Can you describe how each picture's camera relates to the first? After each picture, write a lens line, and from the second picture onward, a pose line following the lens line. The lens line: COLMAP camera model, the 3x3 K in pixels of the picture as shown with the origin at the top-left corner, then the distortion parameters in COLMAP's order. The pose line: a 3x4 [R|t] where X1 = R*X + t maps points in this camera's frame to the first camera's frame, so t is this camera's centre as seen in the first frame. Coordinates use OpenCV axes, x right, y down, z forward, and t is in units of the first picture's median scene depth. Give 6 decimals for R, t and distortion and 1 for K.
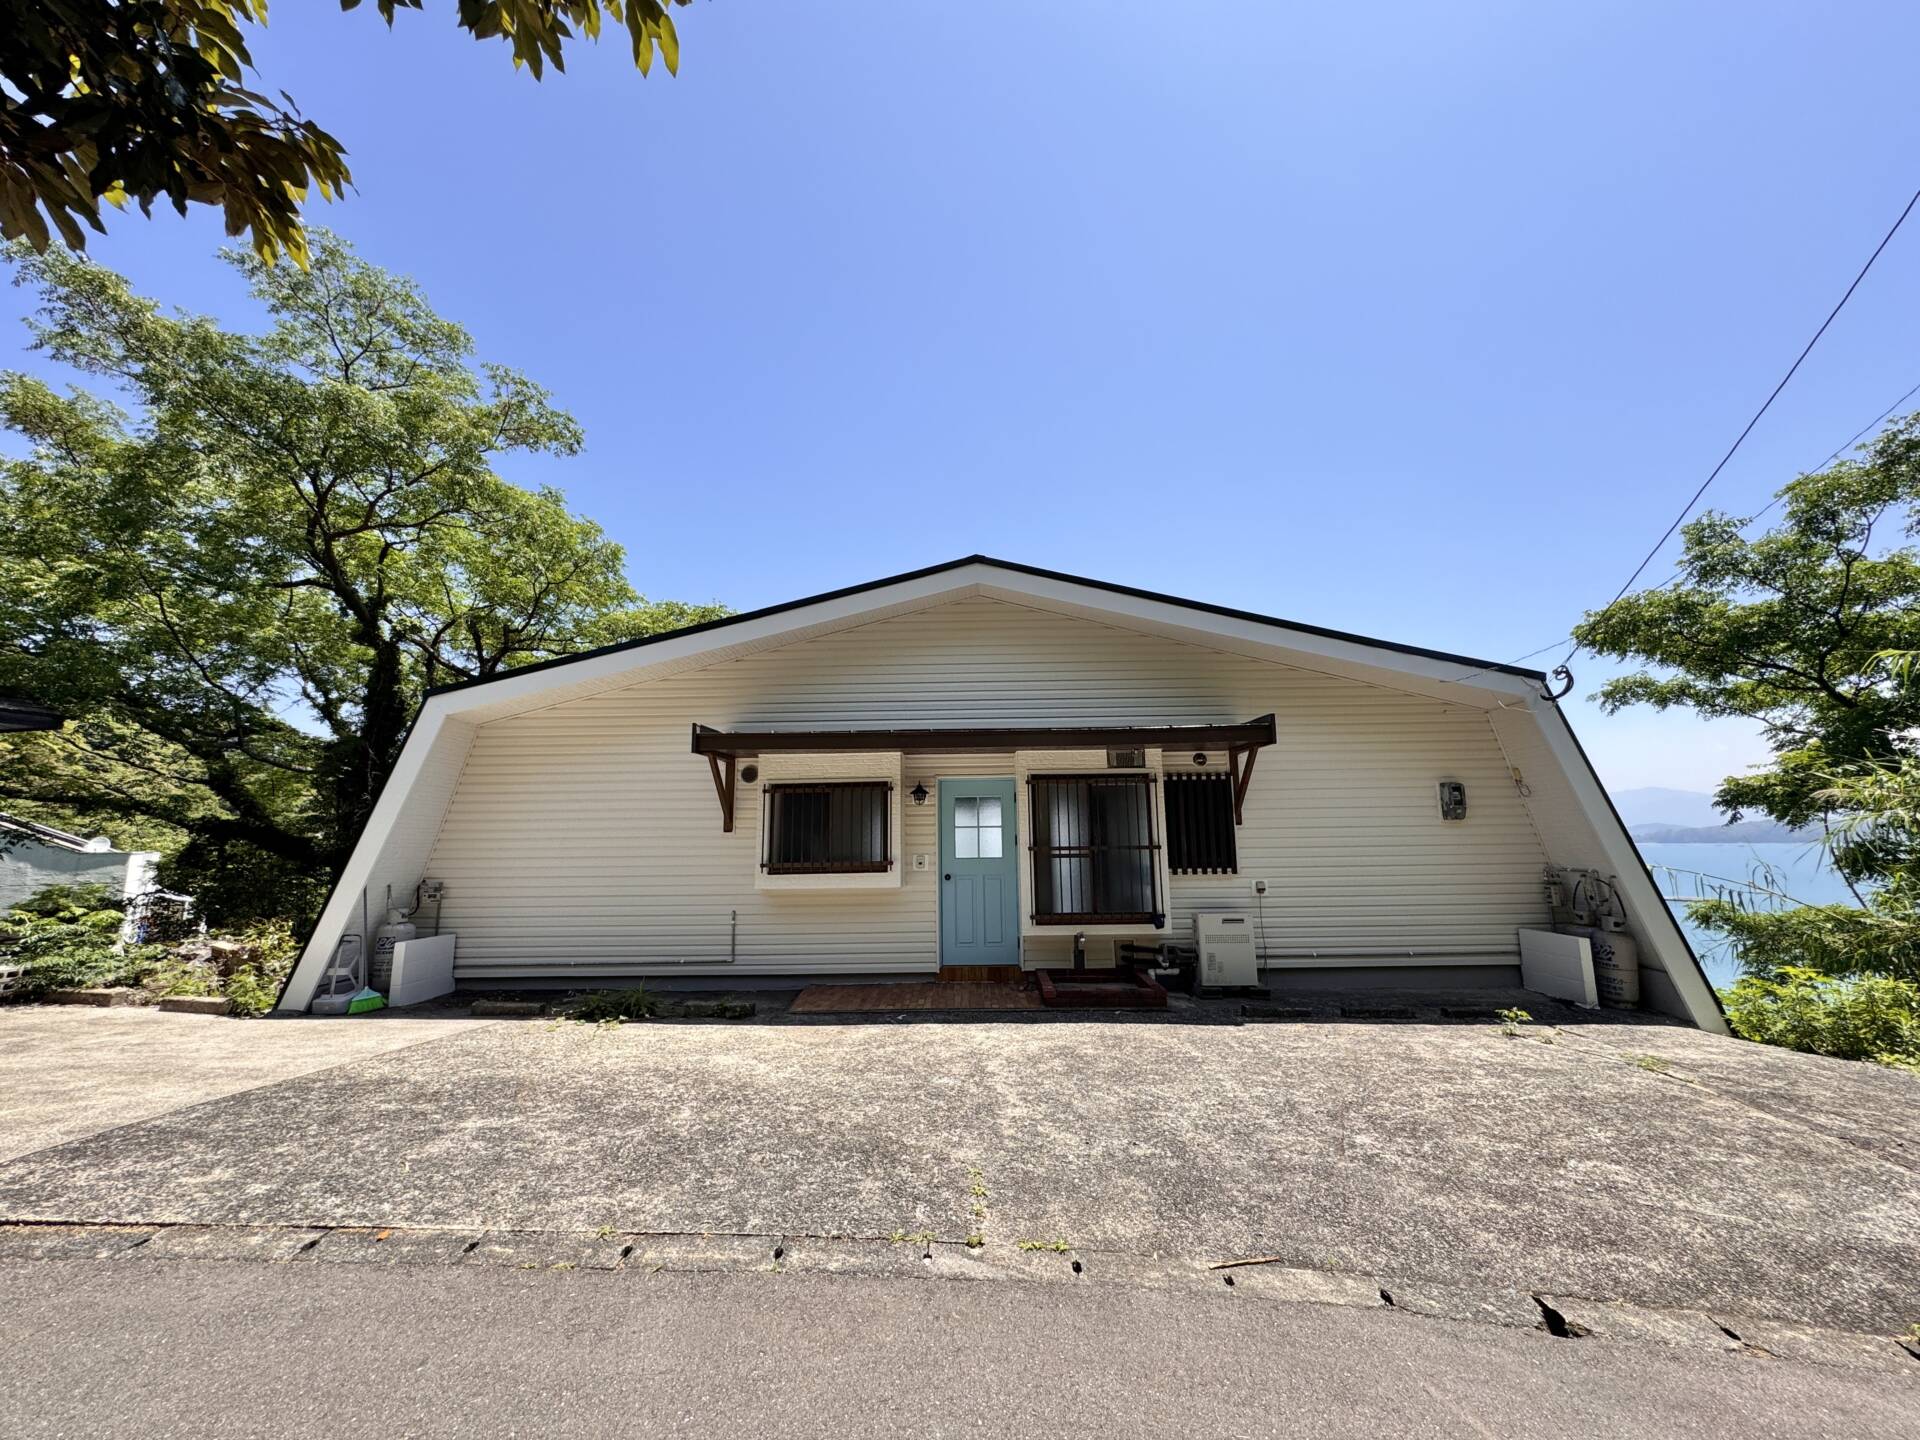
lens RADIAL K [[762.8, 0, 957.7], [0, 762.8, 717.4], [0, 0, 1]] dist [-0.001507, 0.000335]
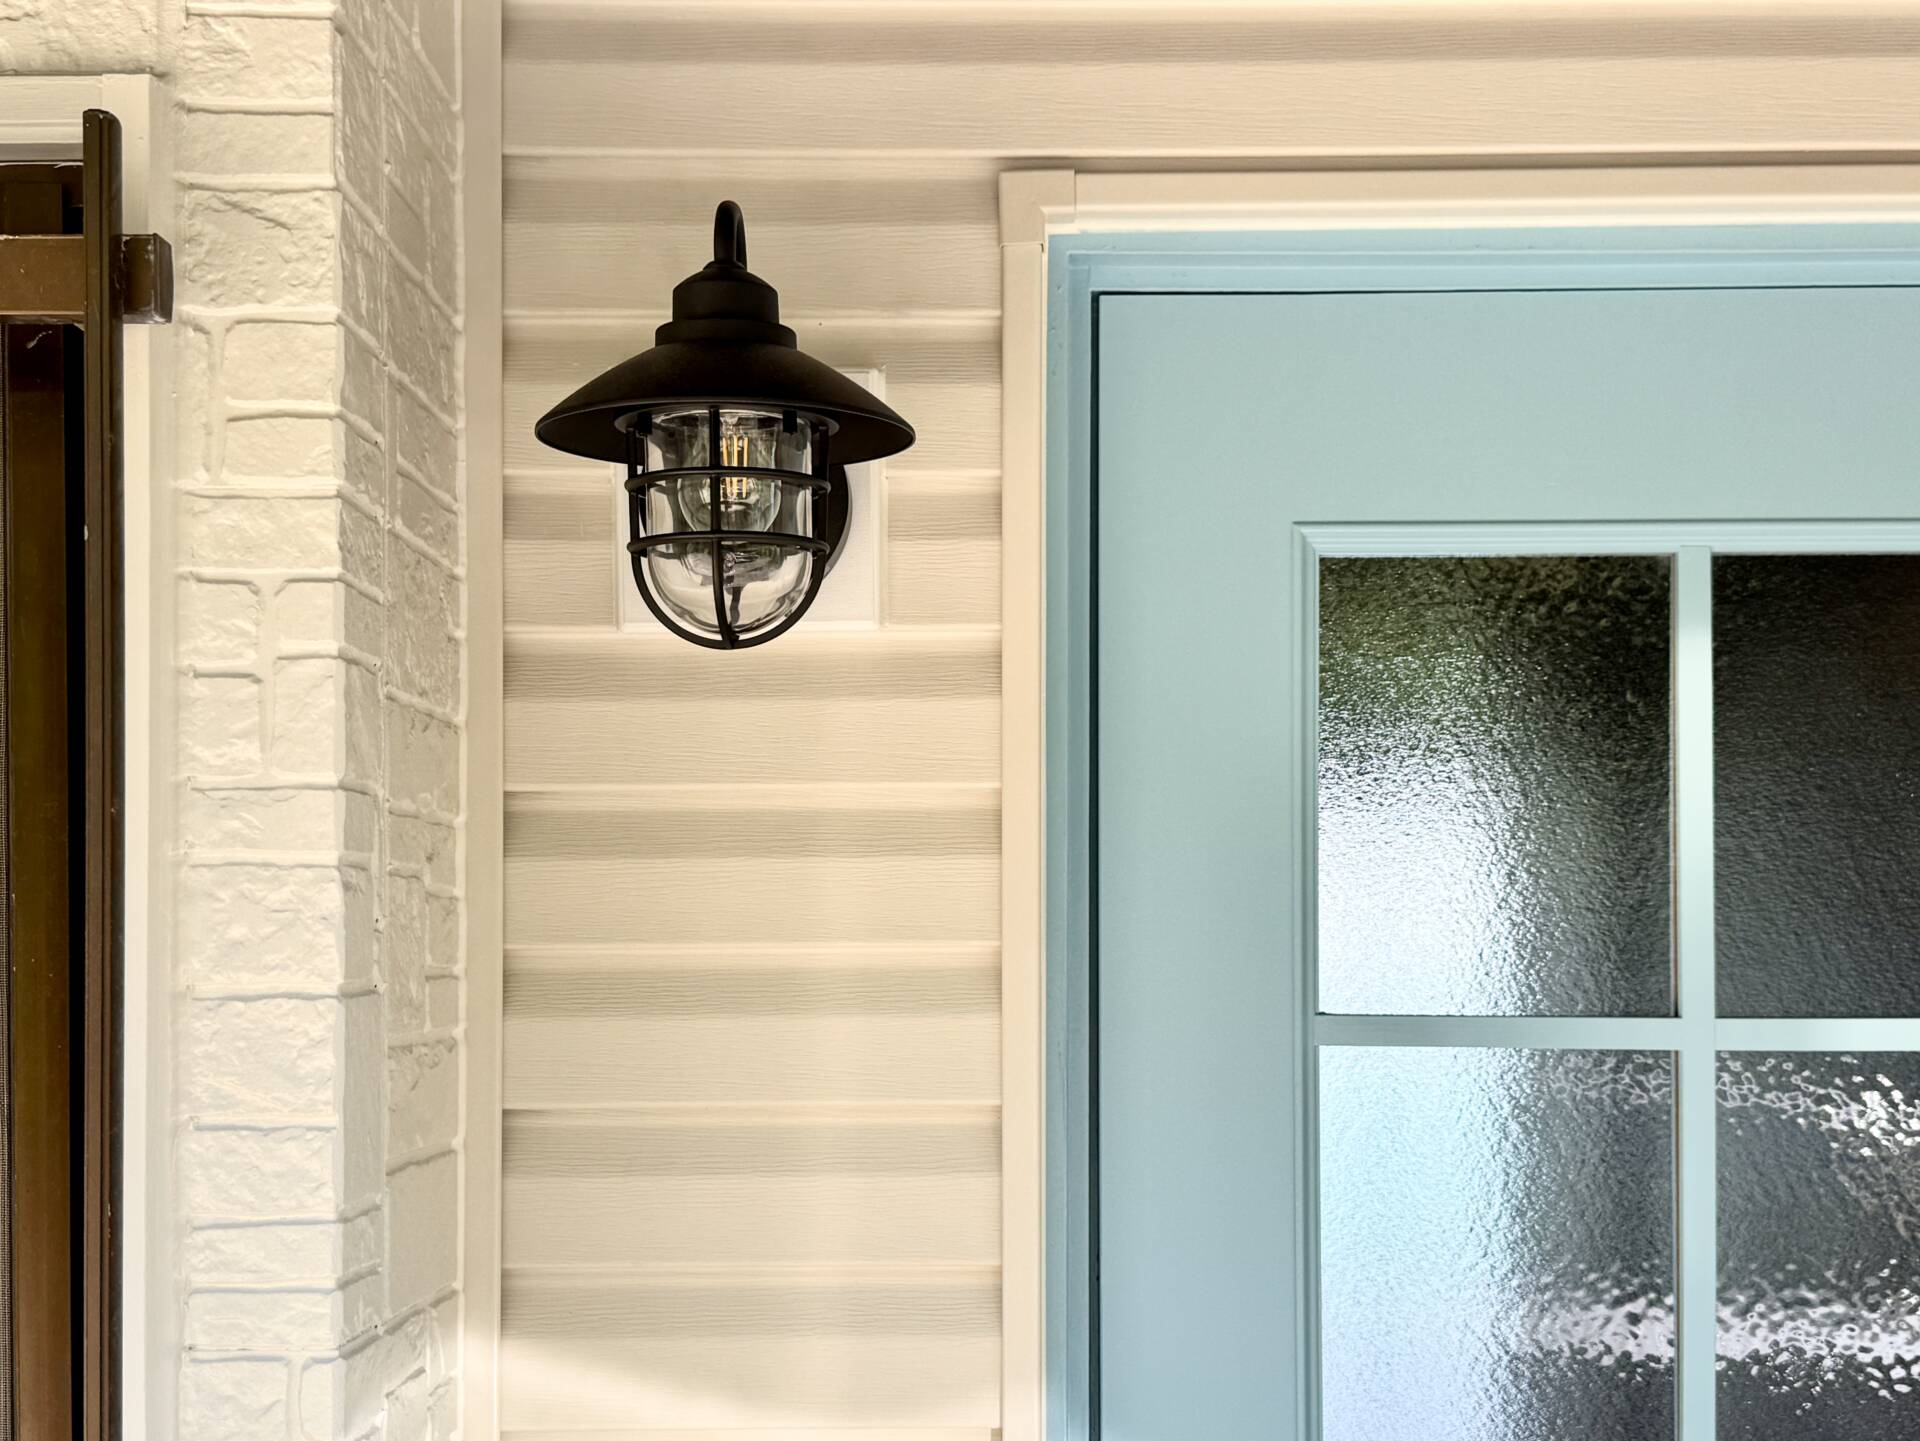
lens RADIAL K [[2415.8, 0, 1011.0], [0, 2415.8, 913.9], [0, 0, 1]] dist [0.088294, -0.032439]
pose [[0.999857, 0.008243, 0.014761, -0.032438], [-0.010420, 0.988004, 0.154076, 0.108246], [-0.013314, -0.154207, 0.987949, 0.836733]]
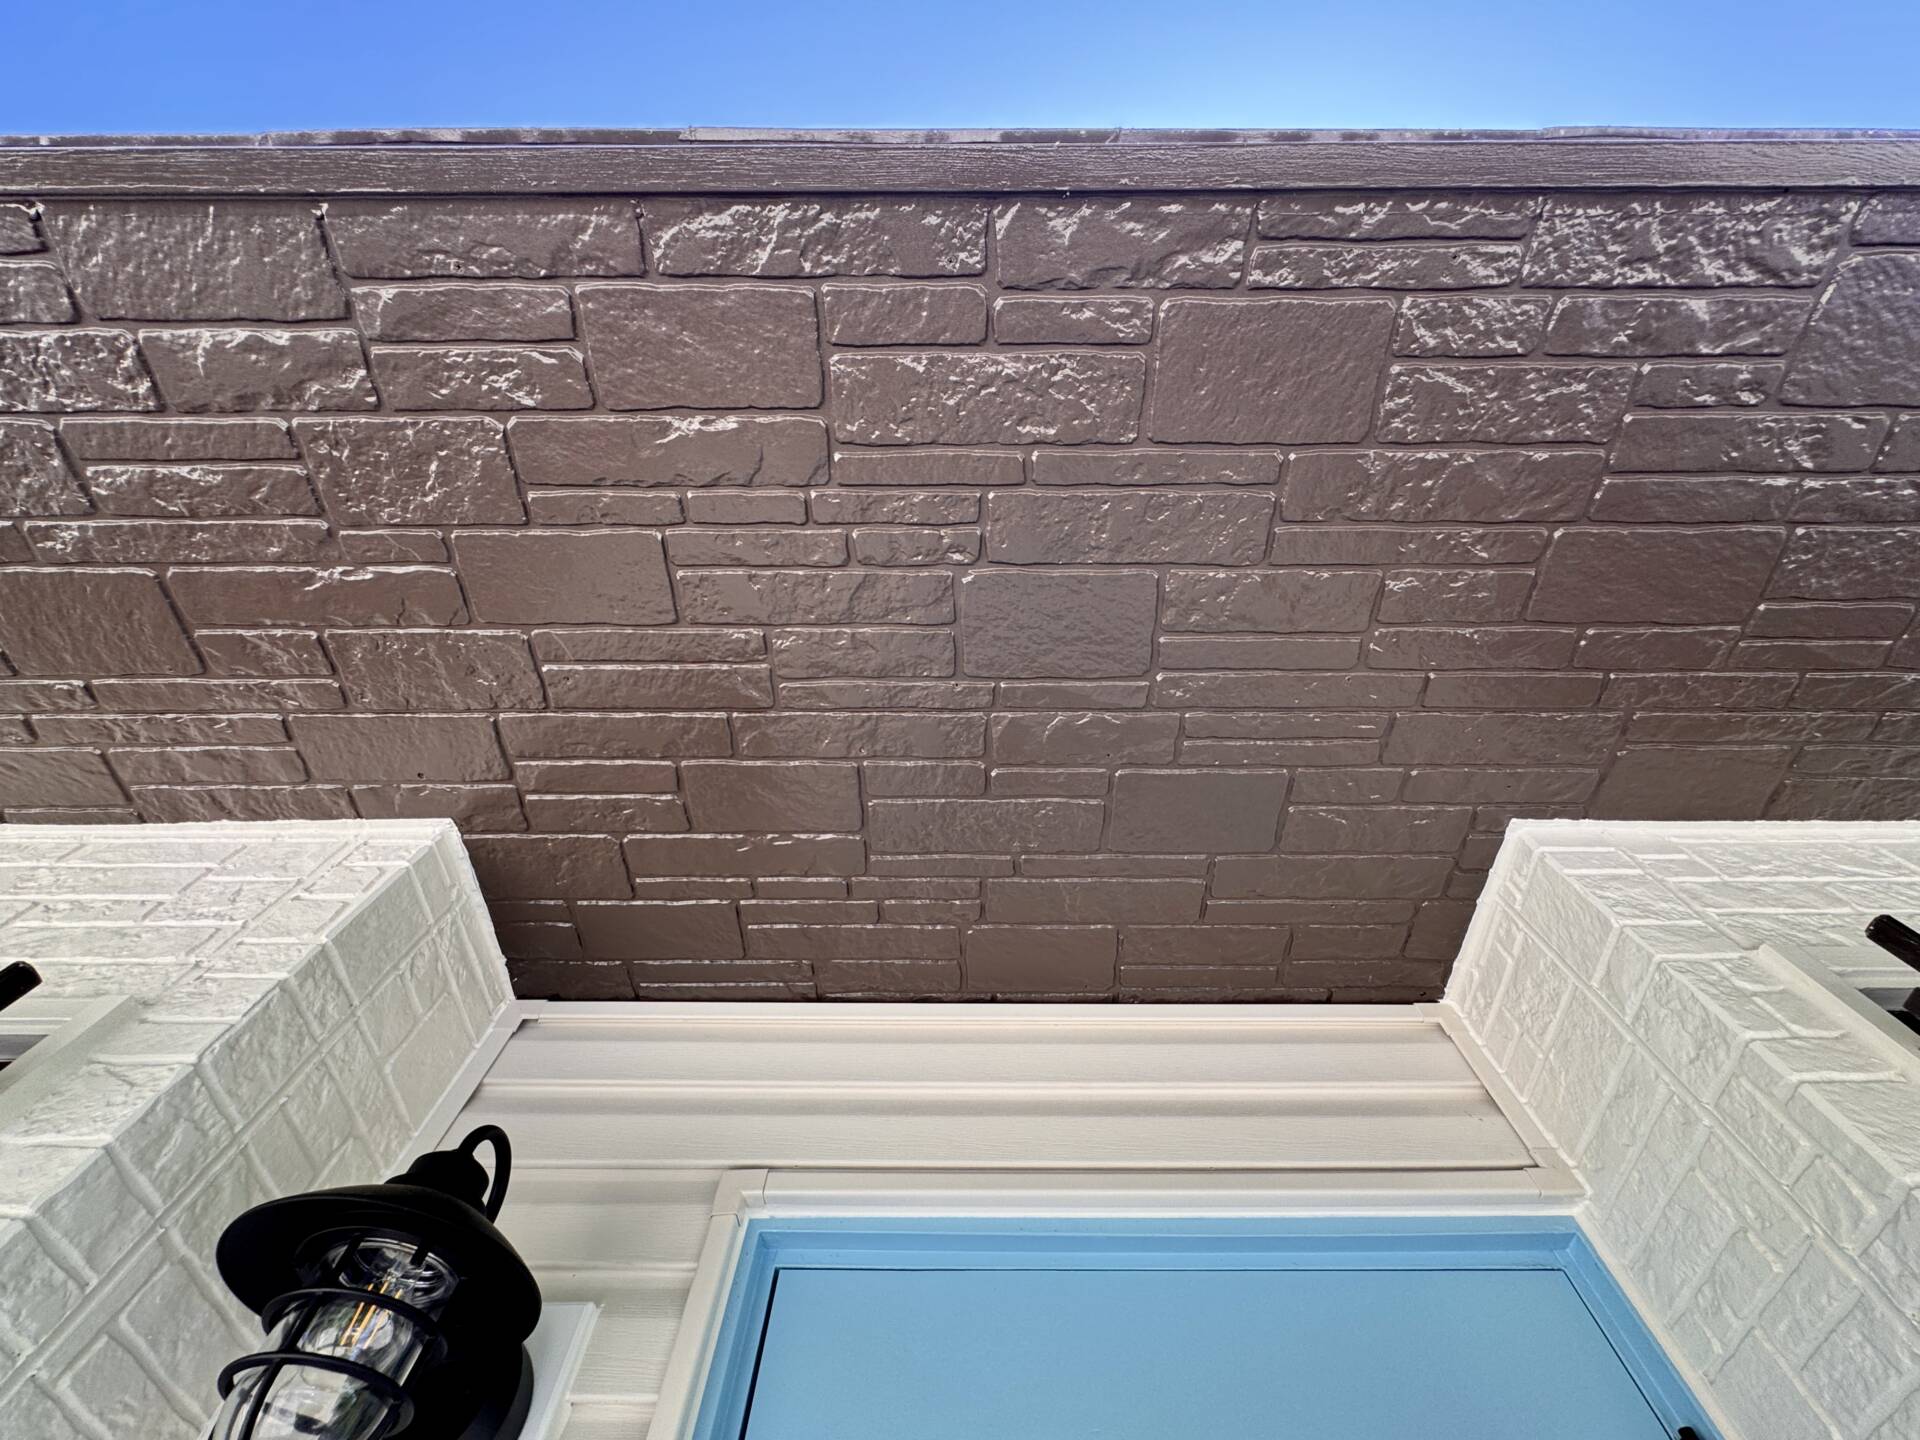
lens RADIAL K [[773.3, 0, 966.5], [0, 773.3, 720.6], [0, 0, 1]] dist [-0.003397, -0.000363]
pose [[0.999826, 0.016379, -0.008931, 0.001049], [-0.016785, 0.580844, -0.813842, 0.126852], [-0.008142, 0.813850, 0.581017, 0.933344]]
